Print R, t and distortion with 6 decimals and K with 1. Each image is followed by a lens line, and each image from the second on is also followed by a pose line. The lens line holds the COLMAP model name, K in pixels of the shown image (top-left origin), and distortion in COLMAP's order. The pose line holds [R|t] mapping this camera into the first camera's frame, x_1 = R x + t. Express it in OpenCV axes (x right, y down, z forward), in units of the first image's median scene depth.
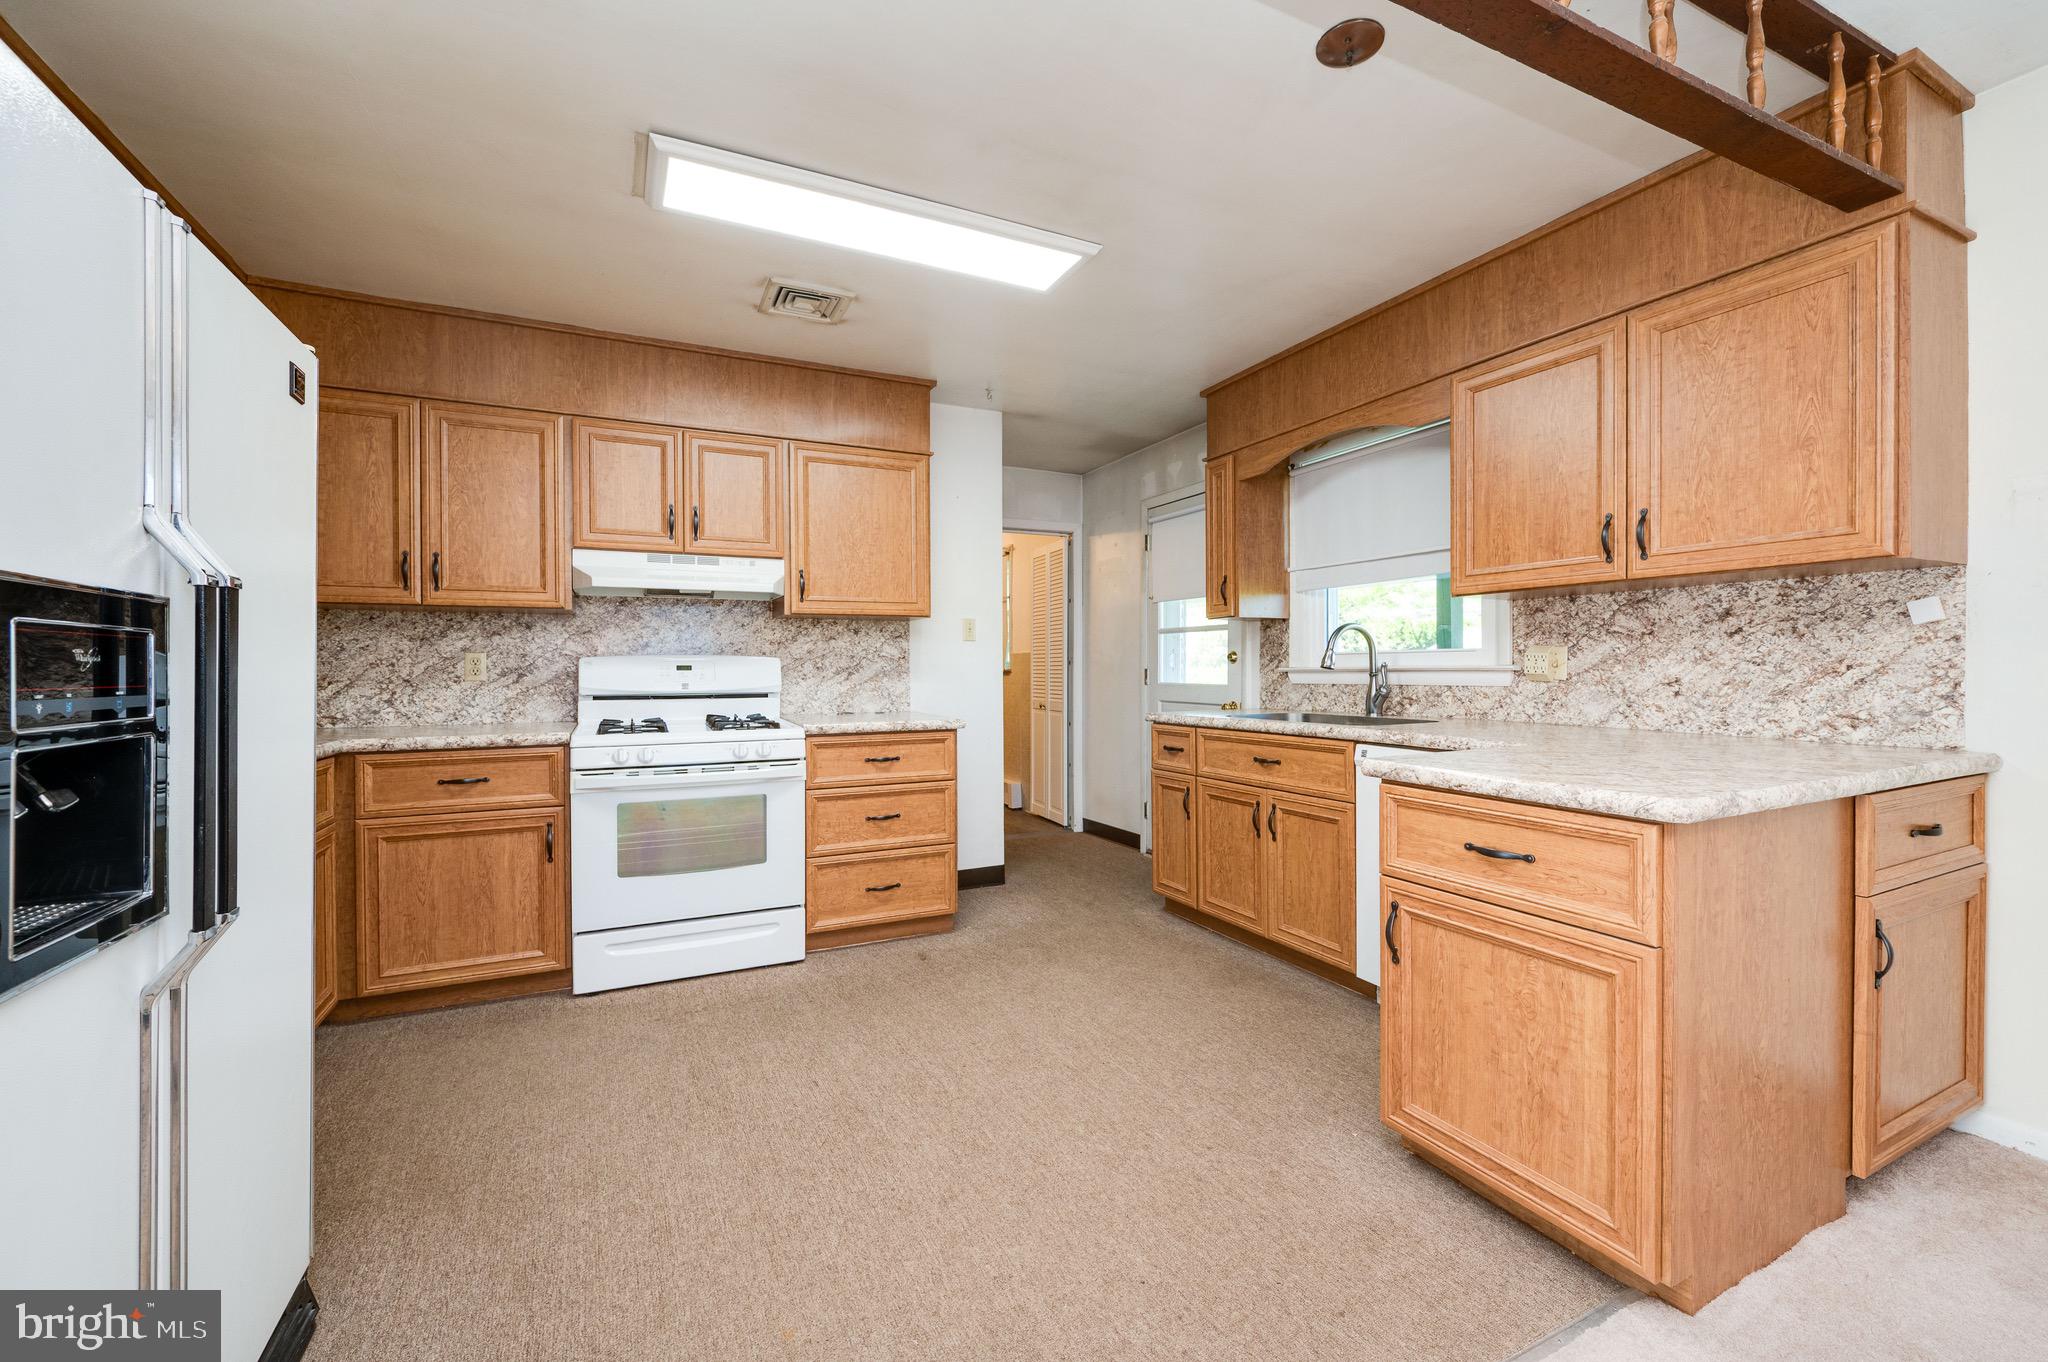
lens RADIAL K [[808.2, 0, 1033.9], [0, 808.2, 675.7], [0, 0, 1]] dist [-0.002849, -0.000143]
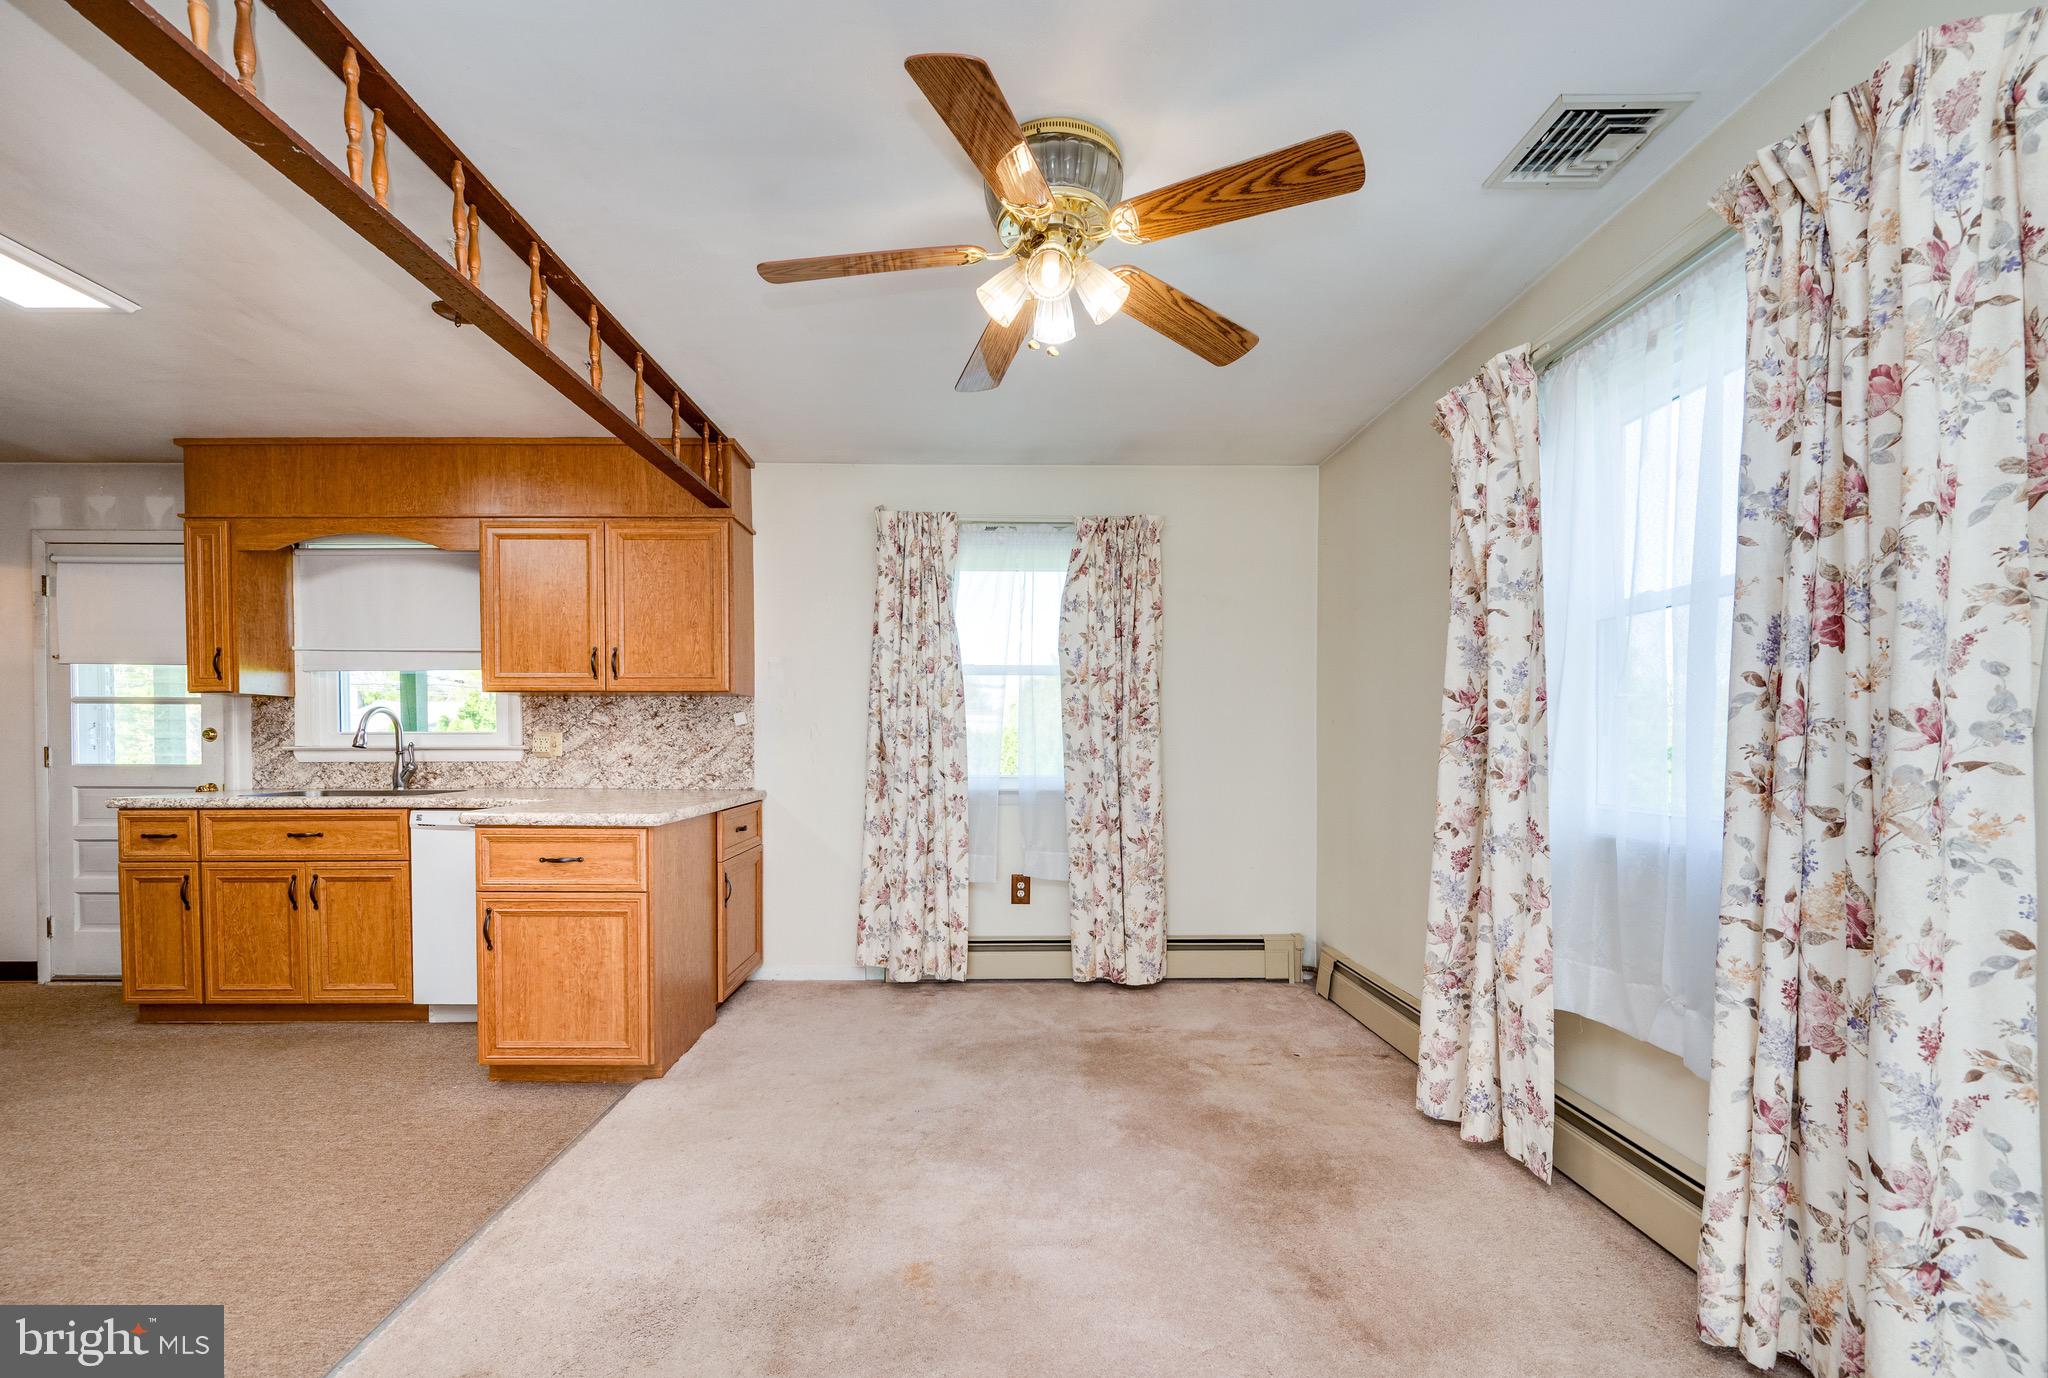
lens RADIAL K [[884.1, 0, 986.7], [0, 884.1, 767.1], [0, 0, 1]] dist [-0.005948, -0.000441]
pose [[0.443336, -0.018378, 0.896167, -0.328298], [0.005292, 0.999826, 0.017886, 0.000930], [-0.896340, -0.003186, 0.443357, -0.290705]]
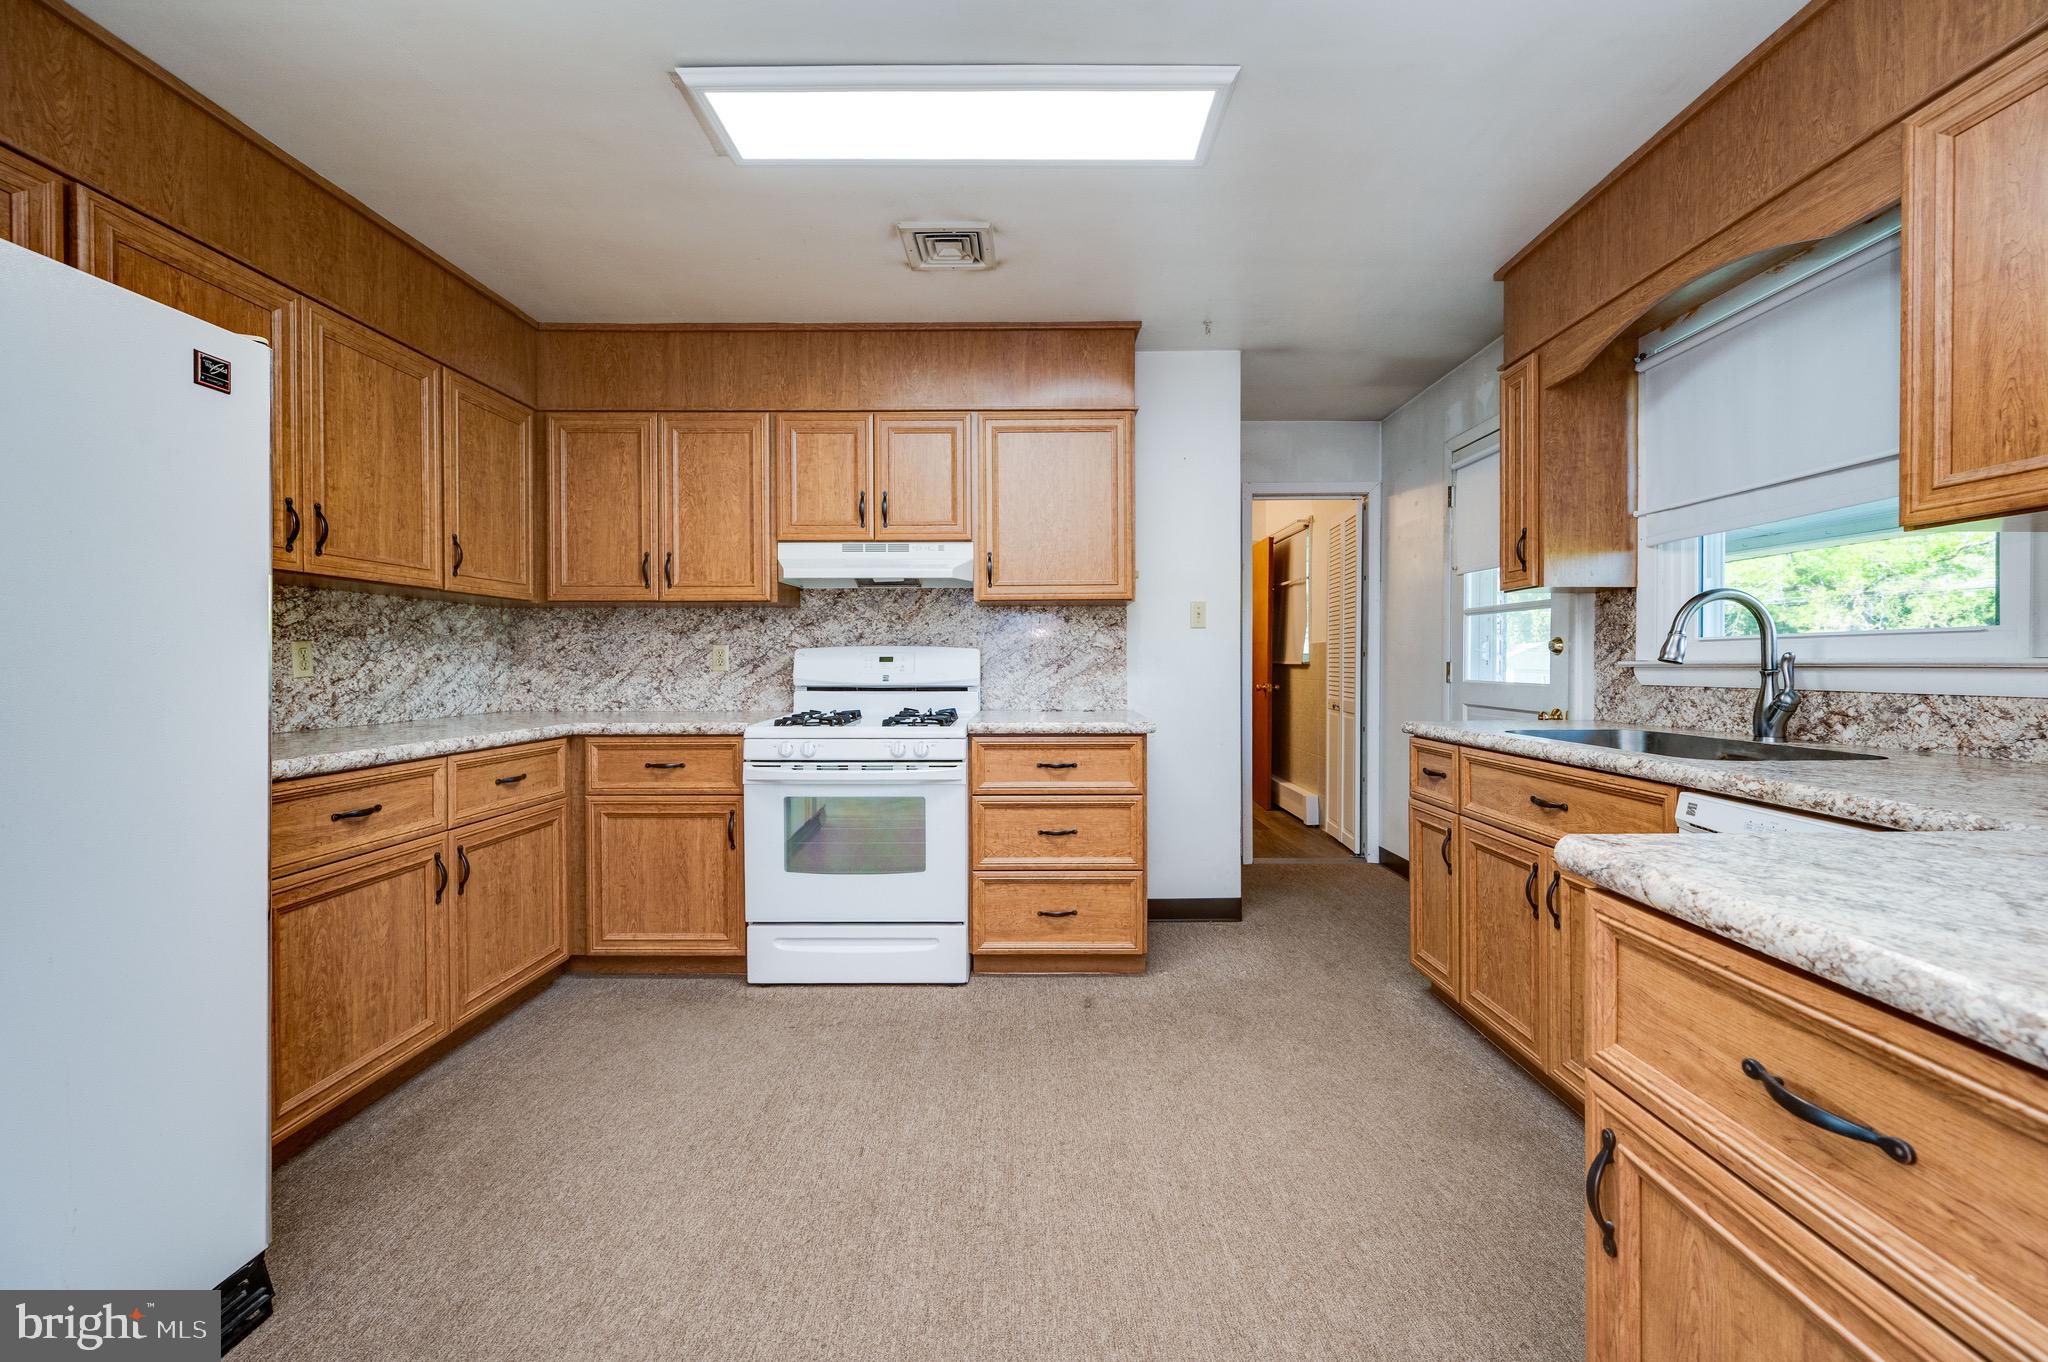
lens RADIAL K [[808.2, 0, 1071.7], [0, 808.2, 669.9], [0, 0, 1]] dist [-0.002849, -0.000143]
pose [[0.908184, 0.007433, -0.418505, 0.200848], [-0.006480, 0.999972, 0.003700, -0.002361], [0.418521, -0.000649, 0.908207, 0.234175]]
